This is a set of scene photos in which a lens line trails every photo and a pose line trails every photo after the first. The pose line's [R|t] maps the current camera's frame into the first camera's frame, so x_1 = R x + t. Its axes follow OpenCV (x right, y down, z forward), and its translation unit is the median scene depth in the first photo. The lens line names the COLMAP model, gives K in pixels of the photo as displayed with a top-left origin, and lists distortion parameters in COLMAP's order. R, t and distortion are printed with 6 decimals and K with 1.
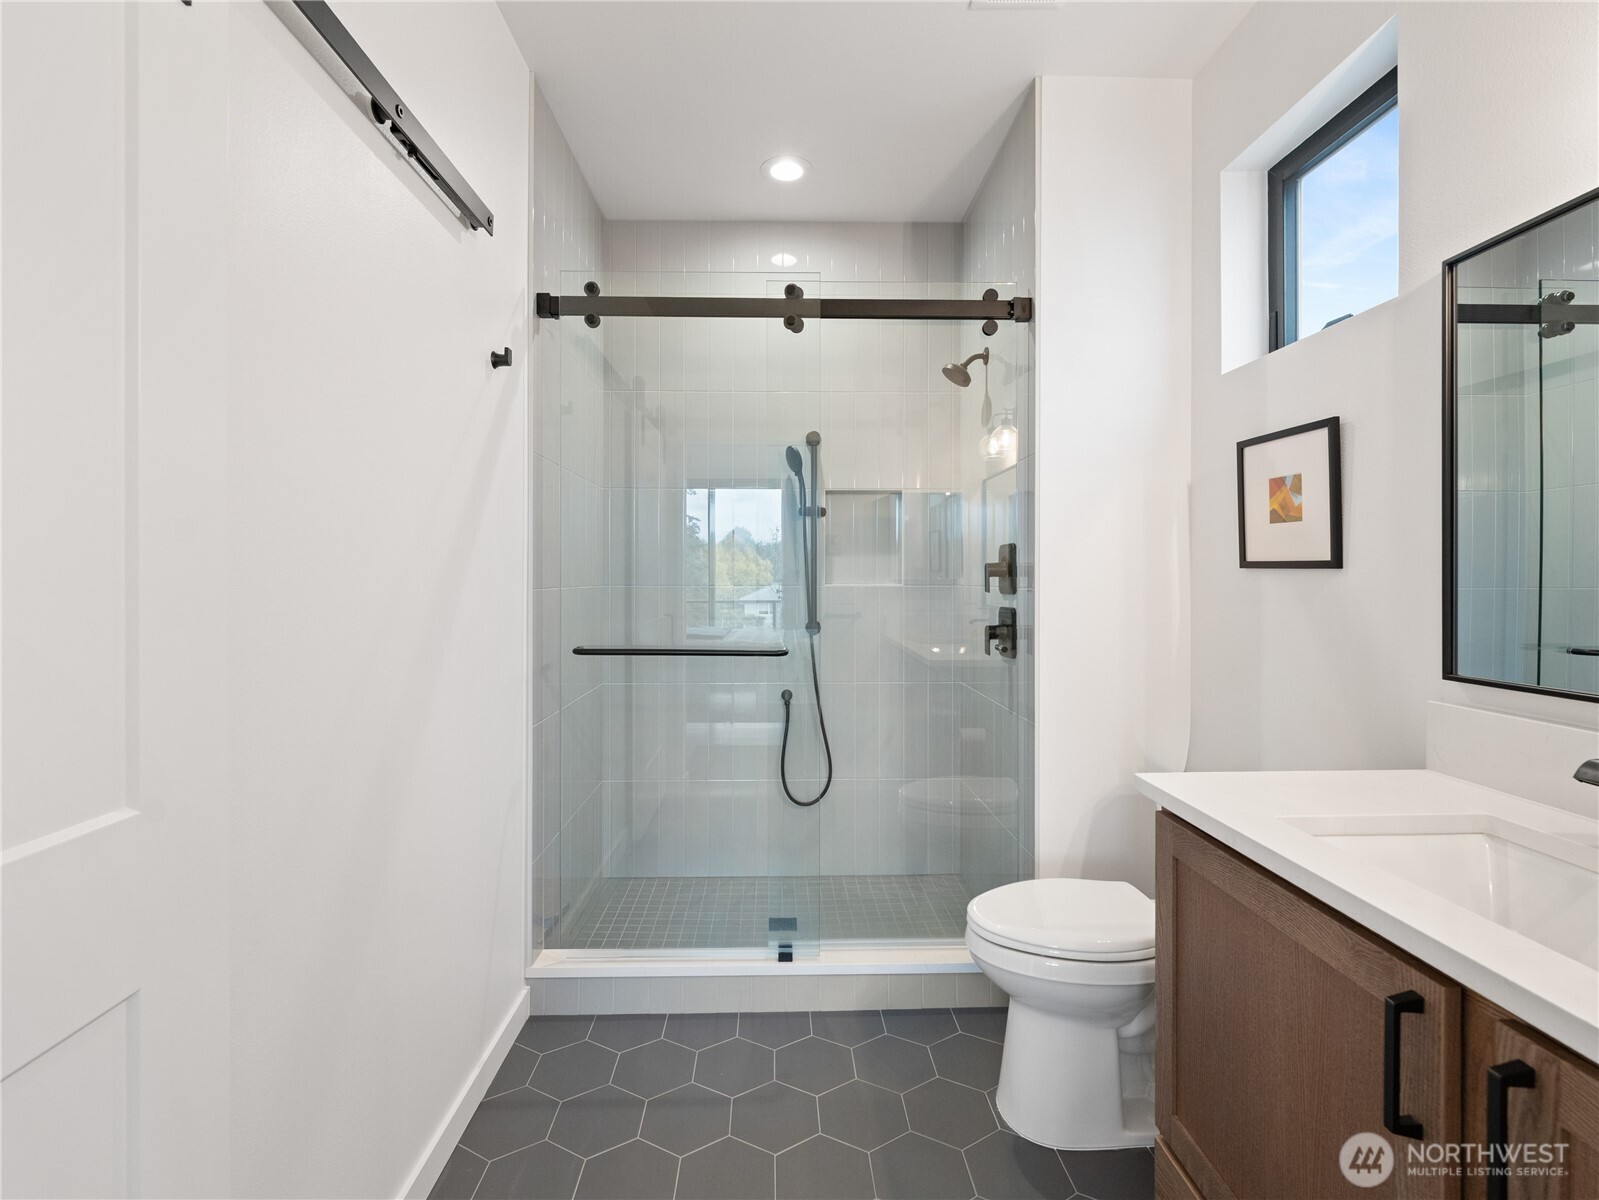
lens RADIAL K [[733.8, 0, 793.8], [0, 733.8, 573.5], [0, 0, 1]] dist [0.001010, -0.001276]
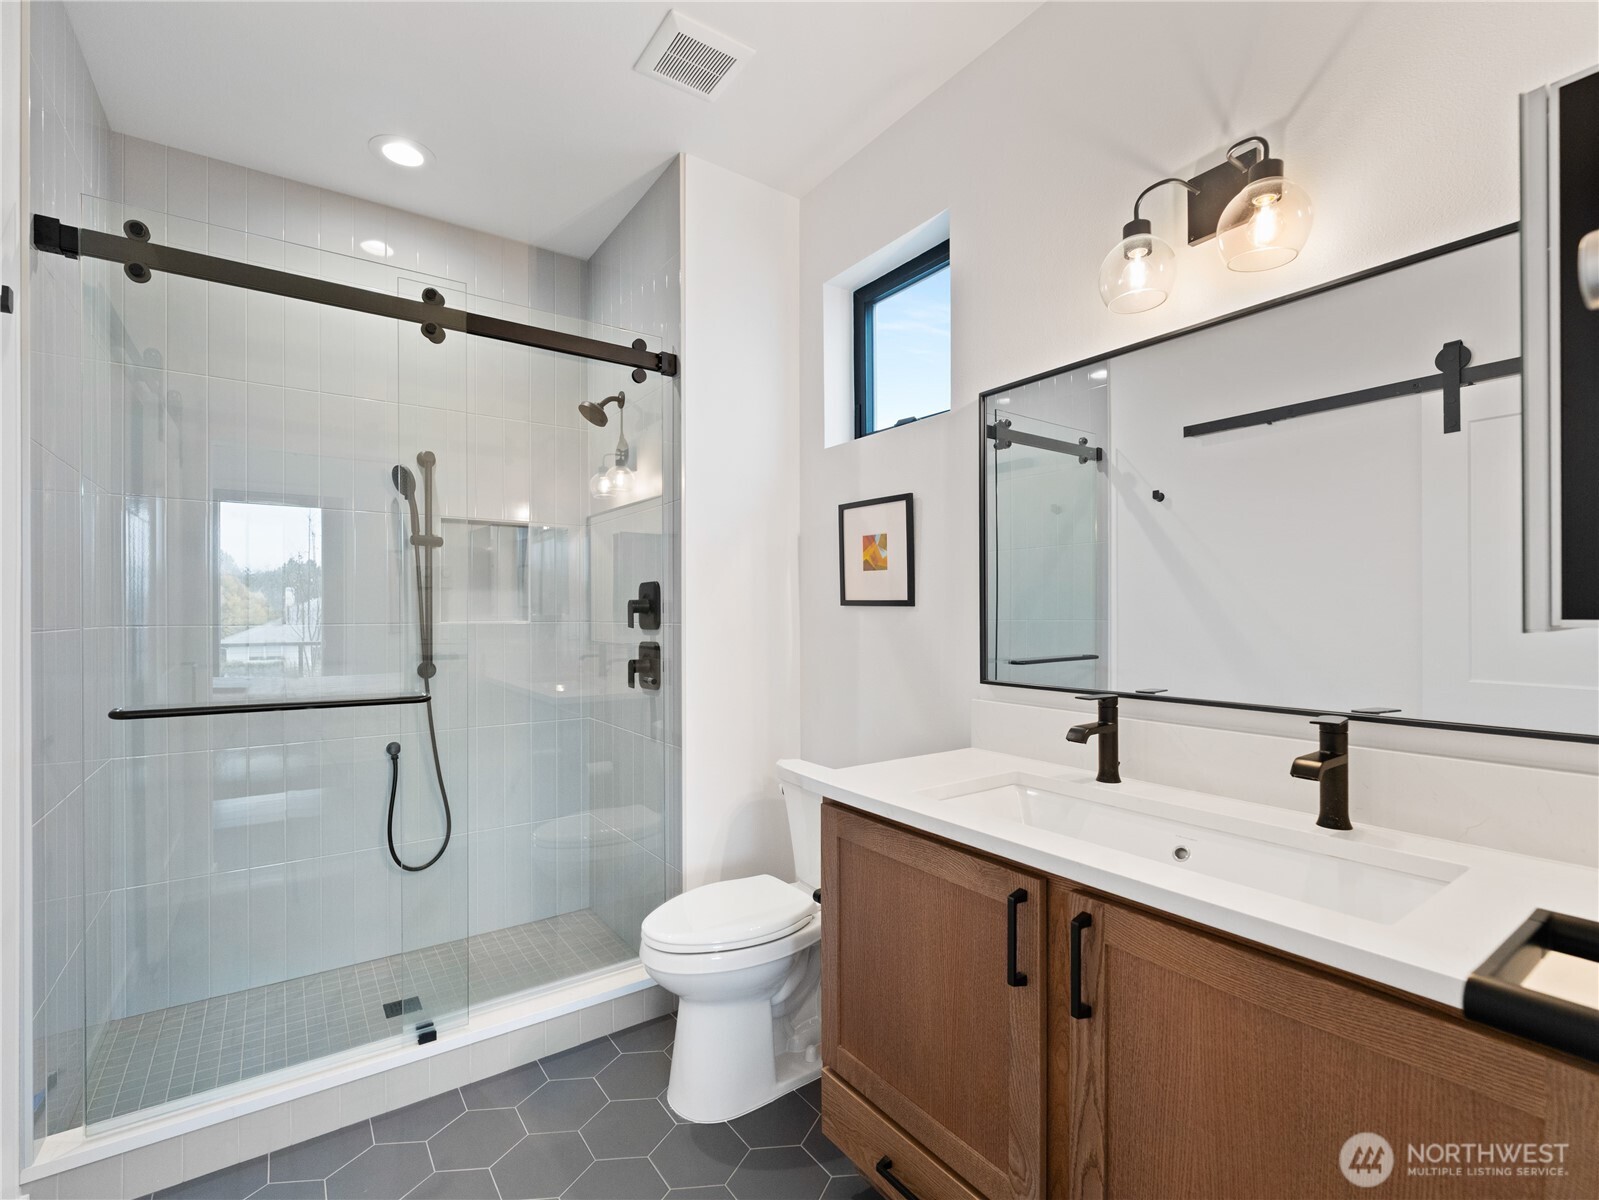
lens RADIAL K [[734.7, 0, 799.4], [0, 734.7, 607.6], [0, 0, 1]] dist [0.002277, -0.001241]
pose [[0.831281, 0.002092, 0.555849, -0.132704], [-0.000852, 0.999997, -0.002490, -0.000874], [-0.555852, 0.001596, 0.831280, -0.000595]]
